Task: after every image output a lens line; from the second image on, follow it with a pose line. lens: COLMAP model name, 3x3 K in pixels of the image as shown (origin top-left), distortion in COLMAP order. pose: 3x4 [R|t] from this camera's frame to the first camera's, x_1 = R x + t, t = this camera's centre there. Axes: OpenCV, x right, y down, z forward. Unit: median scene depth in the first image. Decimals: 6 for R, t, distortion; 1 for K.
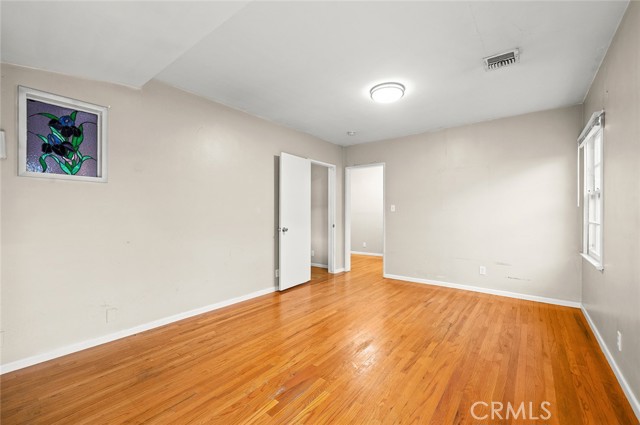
lens RADIAL K [[275.9, 0, 320.0], [0, 275.9, 212.5], [0, 0, 1]] dist [-0.001855, -0.000181]
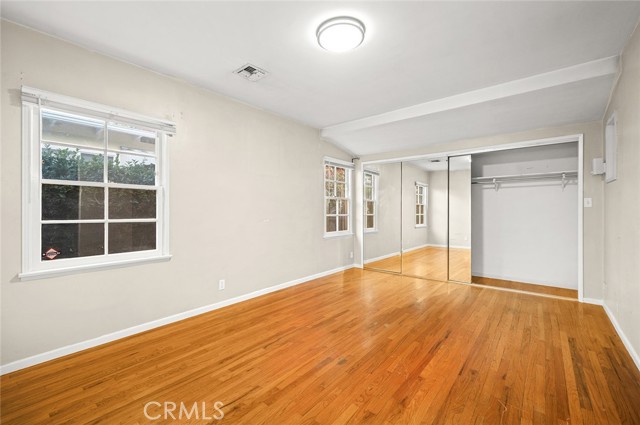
lens RADIAL K [[275.9, 0, 320.0], [0, 275.9, 212.5], [0, 0, 1]] dist [-0.001855, -0.000181]
pose [[-0.999520, 0.001944, 0.030904, 0.316896], [0.002015, 0.999995, 0.002245, 0.013114], [-0.030900, 0.002306, -0.999520, 1.958543]]
